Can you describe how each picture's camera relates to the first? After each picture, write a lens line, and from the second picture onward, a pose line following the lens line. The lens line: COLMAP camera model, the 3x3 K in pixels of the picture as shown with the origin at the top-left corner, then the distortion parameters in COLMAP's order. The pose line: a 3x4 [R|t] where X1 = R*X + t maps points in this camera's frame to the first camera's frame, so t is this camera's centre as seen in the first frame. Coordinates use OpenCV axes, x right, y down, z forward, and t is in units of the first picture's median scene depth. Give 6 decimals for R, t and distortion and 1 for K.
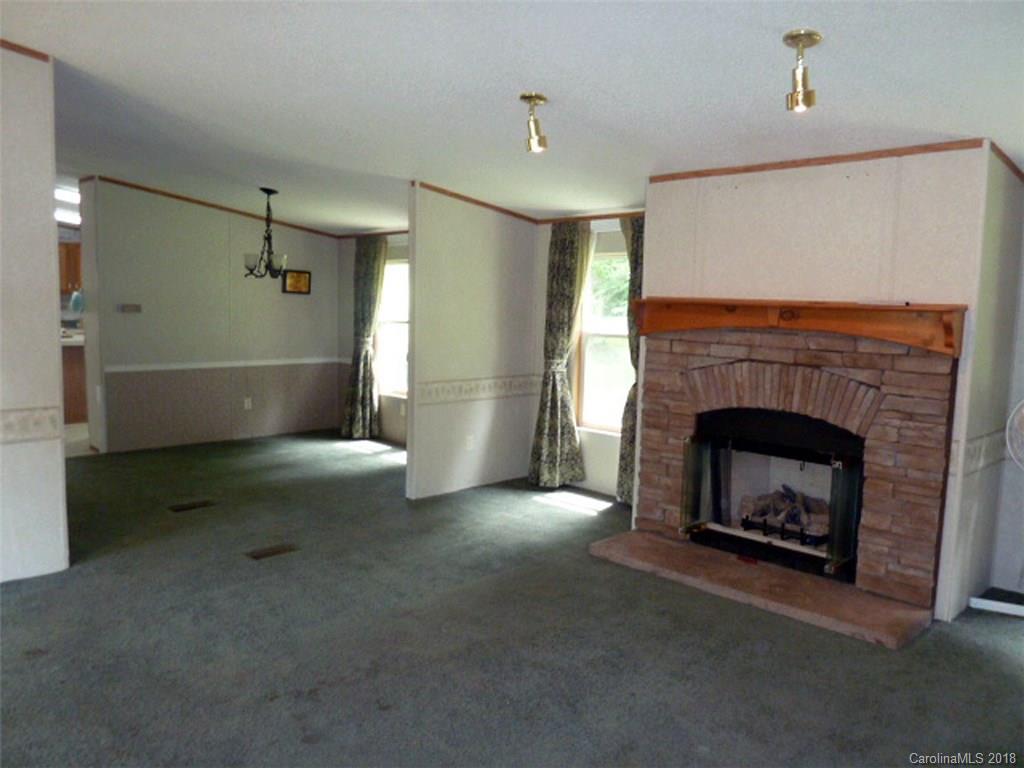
lens RADIAL K [[765.7, 0, 512.0], [0, 765.7, 384.0], [0, 0, 1]] dist [-0.033026, 0.002031]
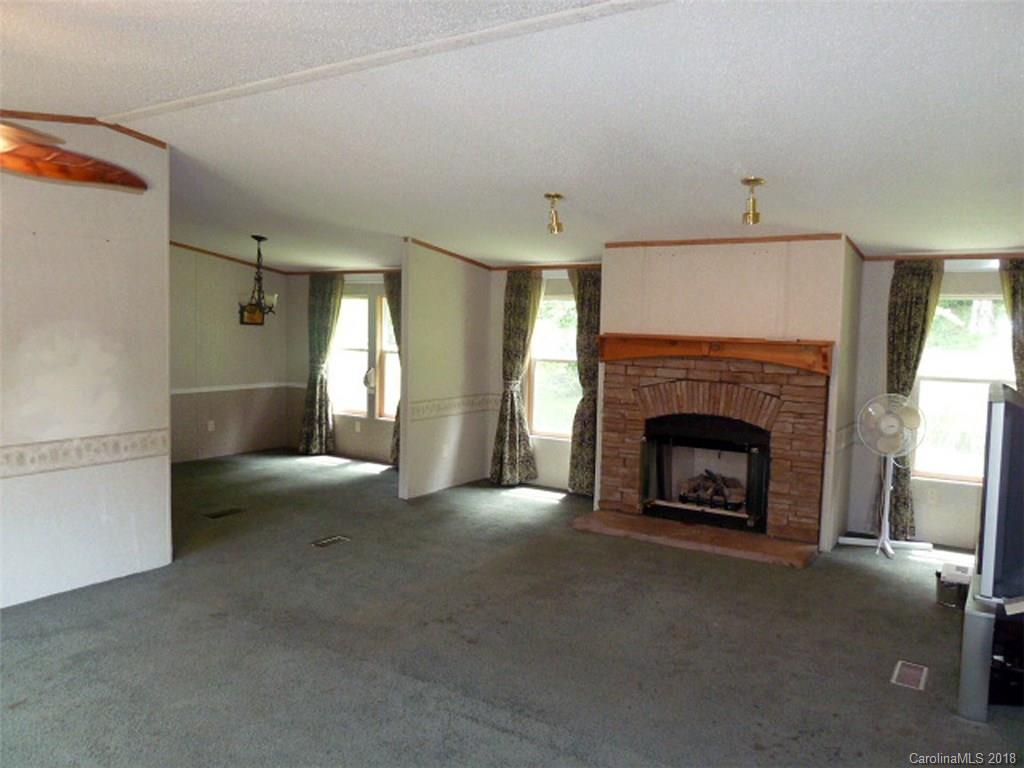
lens RADIAL K [[765.7, 0, 512.0], [0, 765.7, 384.0], [0, 0, 1]] dist [-0.033026, 0.002031]
pose [[0.976086, -0.019933, 0.216469, -0.289687], [0.024954, 0.999479, -0.020485, -0.002101], [-0.215947, 0.025397, 0.976075, -0.281037]]
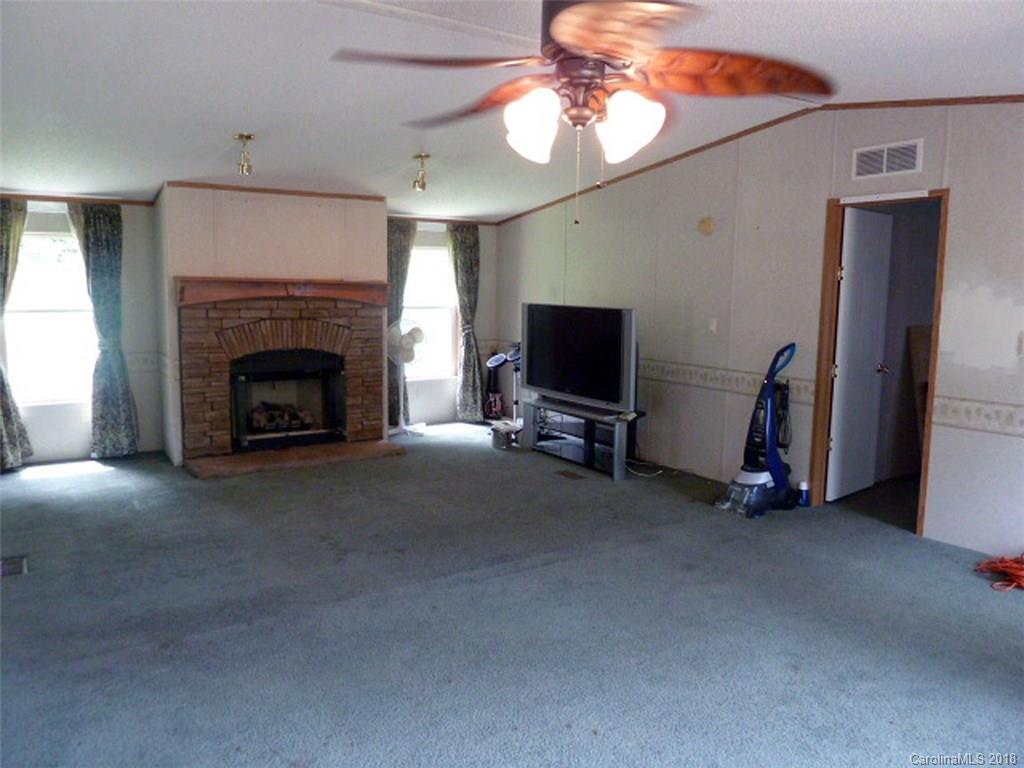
lens RADIAL K [[763.3, 0, 512.0], [0, 763.3, 384.0], [0, 0, 1]] dist [-0.027463, 0.000106]
pose [[0.194946, -0.148154, 0.969560, -1.030389], [0.093498, 0.986831, 0.131994, -0.054974], [-0.976347, 0.064921, 0.206231, 0.219206]]
